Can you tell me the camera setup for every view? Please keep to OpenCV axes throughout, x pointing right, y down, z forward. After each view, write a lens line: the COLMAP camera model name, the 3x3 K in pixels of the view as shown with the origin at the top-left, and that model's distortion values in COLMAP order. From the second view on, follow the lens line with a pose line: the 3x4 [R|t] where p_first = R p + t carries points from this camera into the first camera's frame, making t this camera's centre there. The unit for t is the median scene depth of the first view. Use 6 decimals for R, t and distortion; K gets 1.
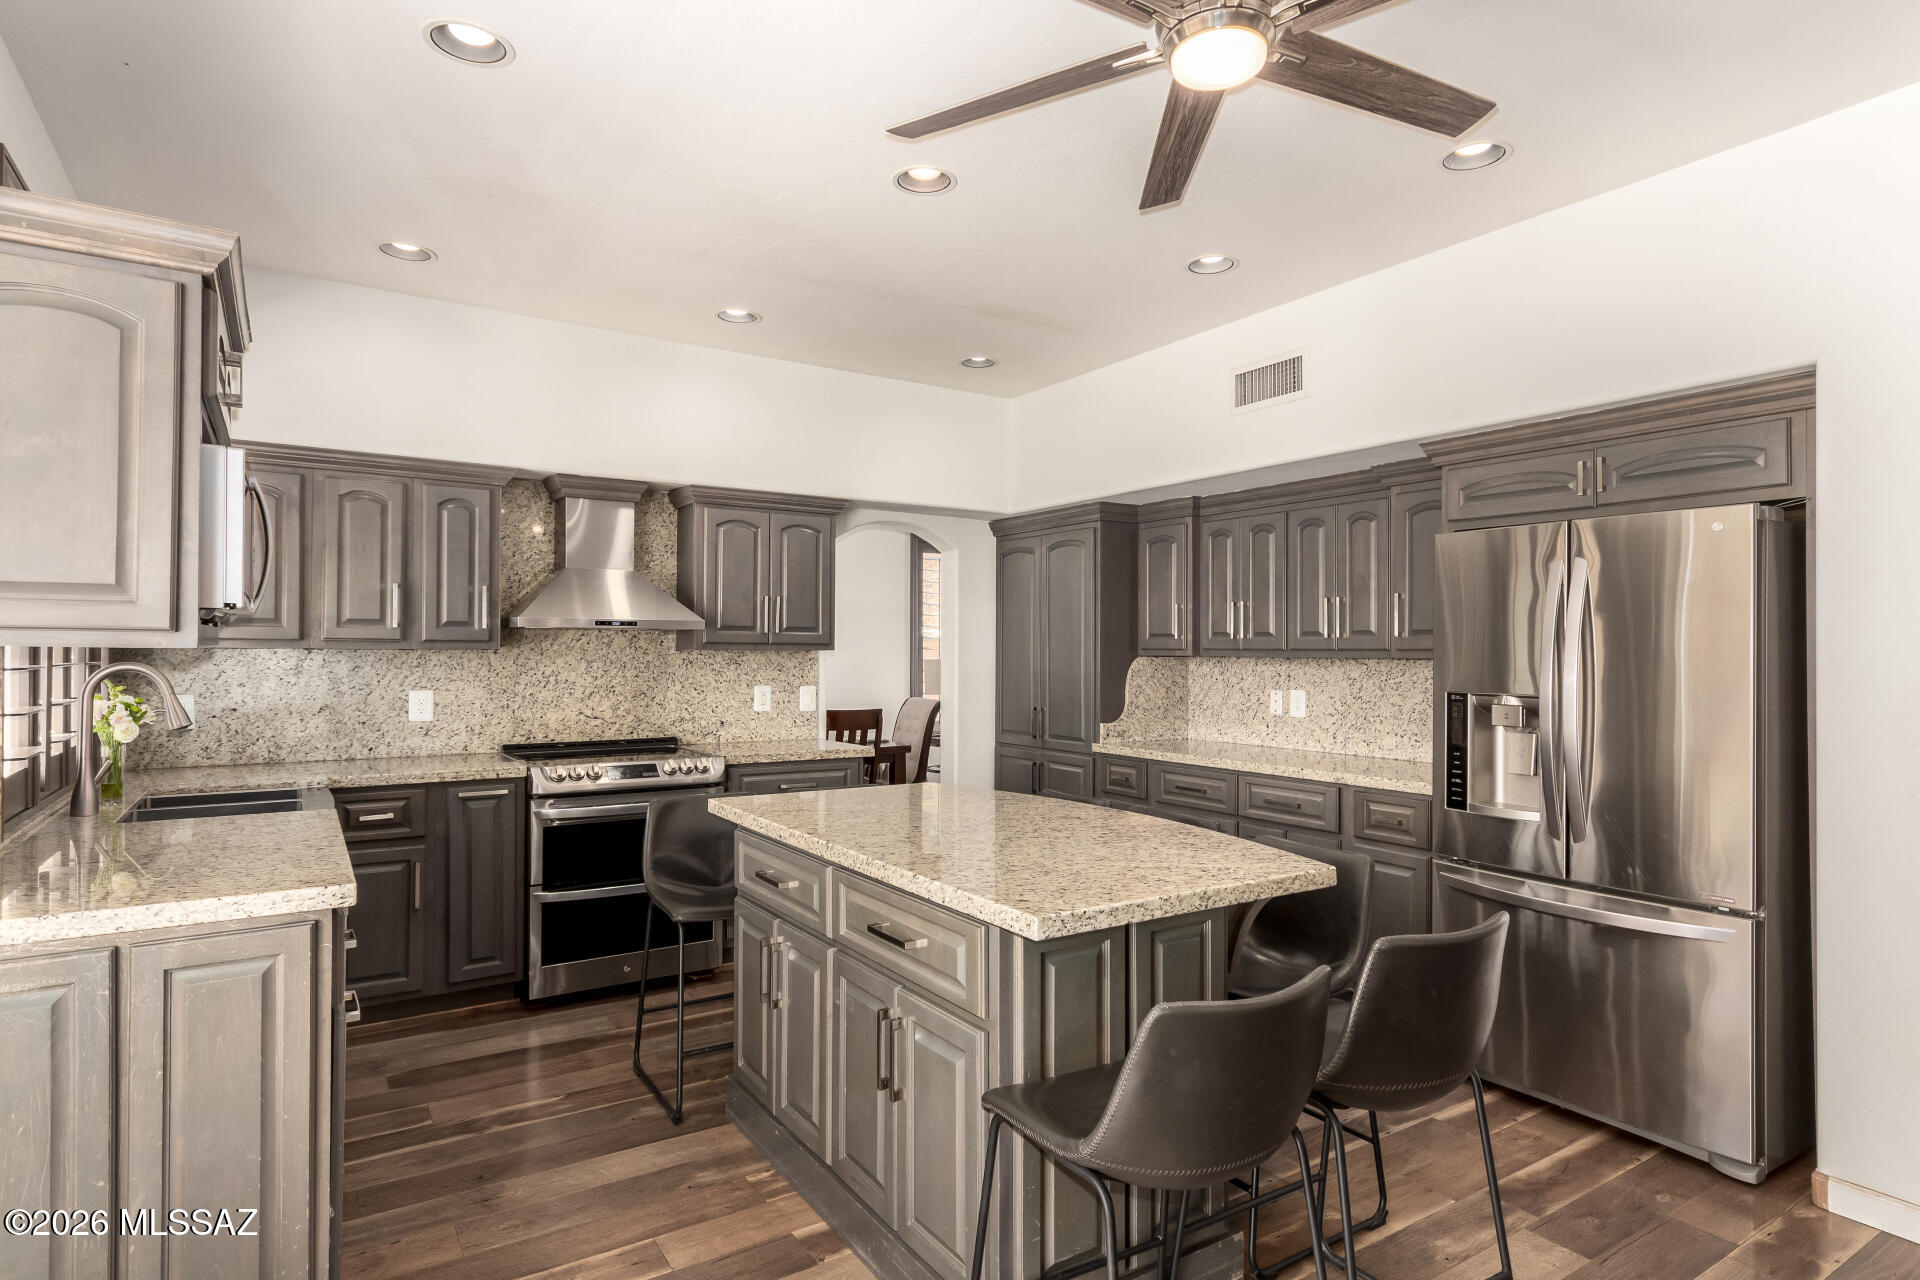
lens RADIAL K [[1036.1, 0, 985.1], [0, 1036.1, 657.4], [0, 0, 1]] dist [0.024401, 0.001055]
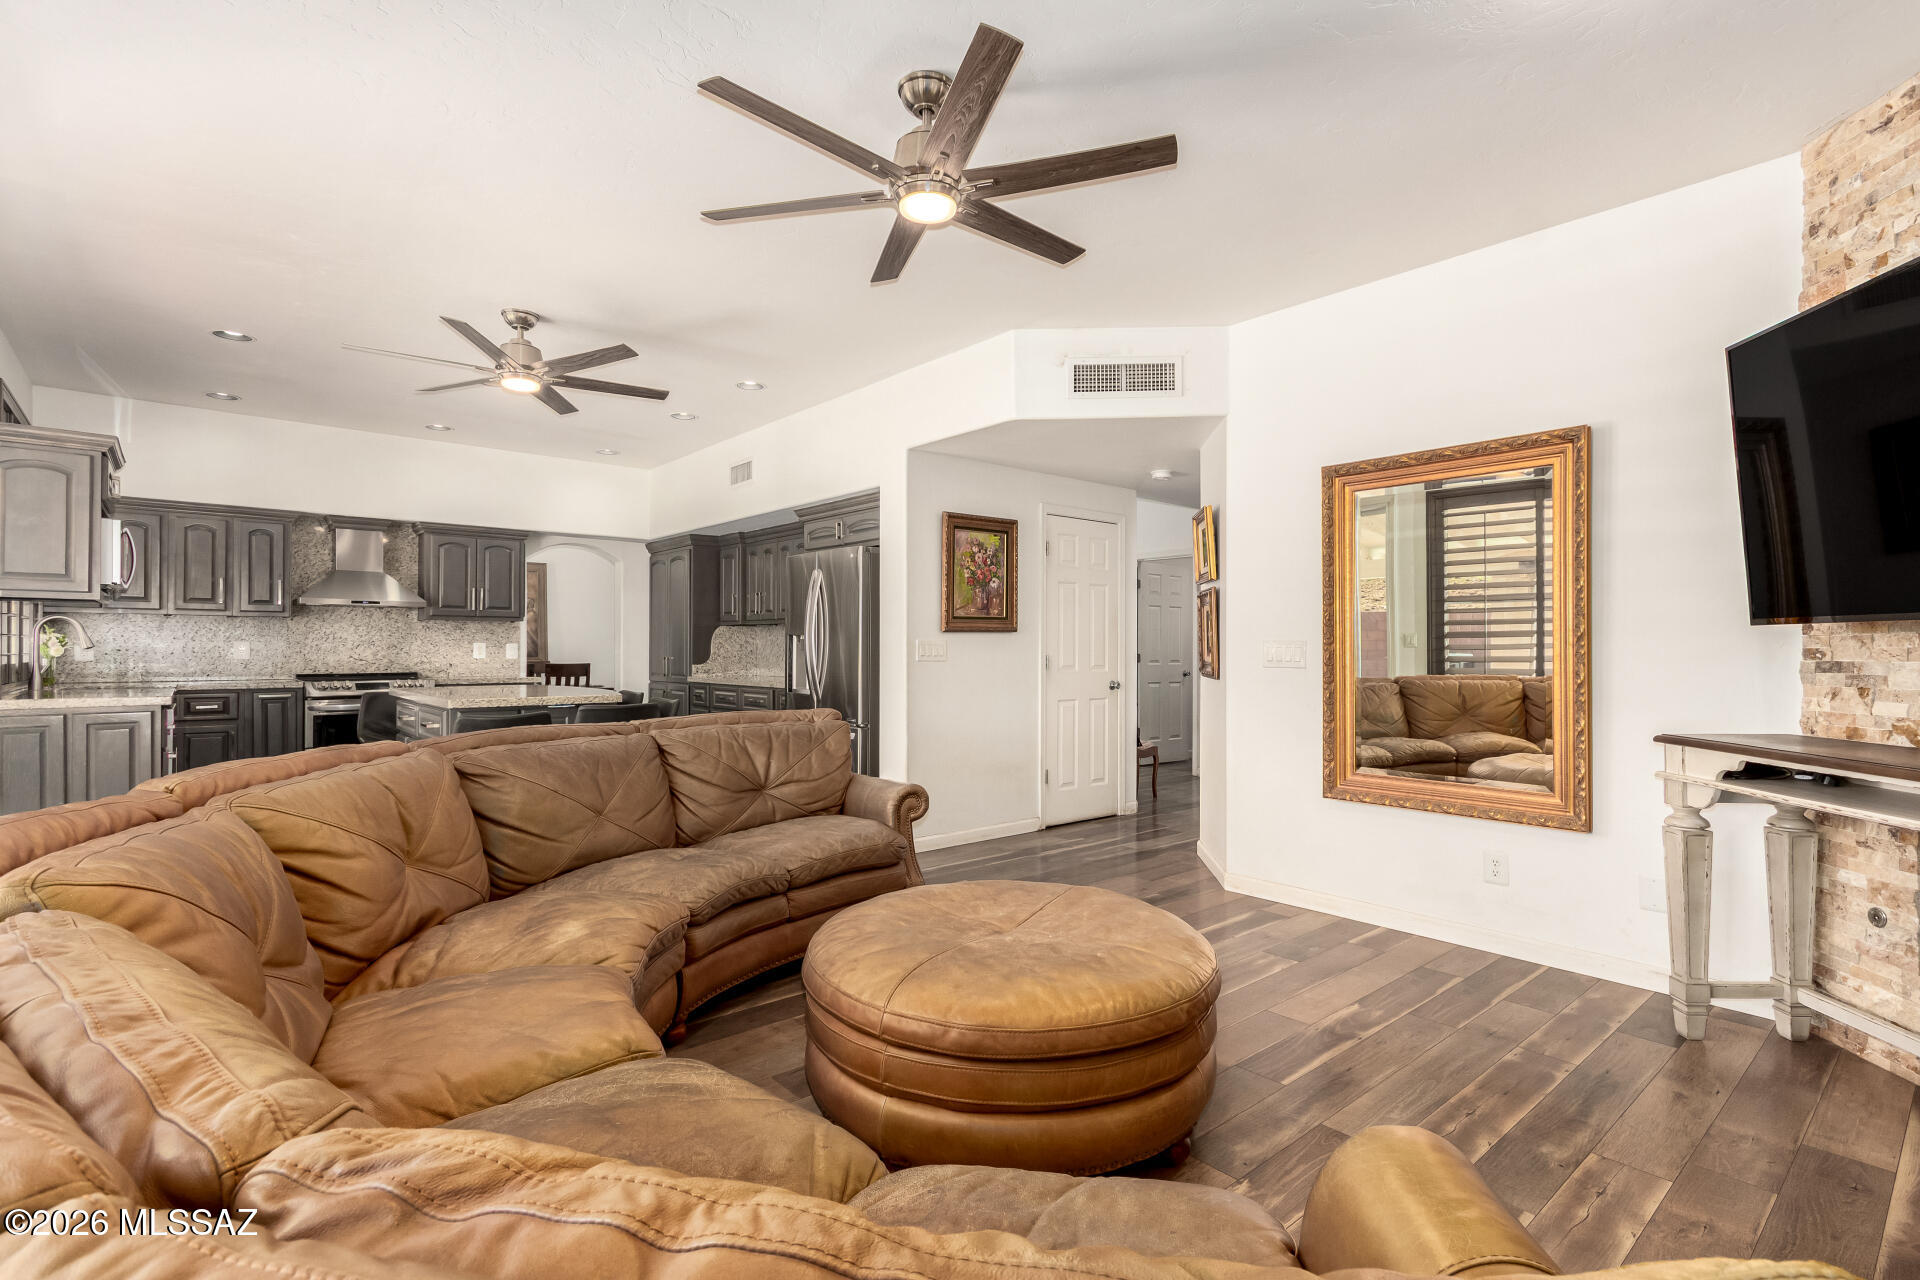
lens RADIAL K [[892.5, 0, 959.8], [0, 892.5, 650.1], [0, 0, 1]] dist [0.018083, -0.000464]
pose [[0.992396, -0.003408, 0.123037, 0.423544], [0.003545, 0.999993, -0.000900, 0.049682], [-0.123033, 0.001330, 0.992402, -0.580586]]
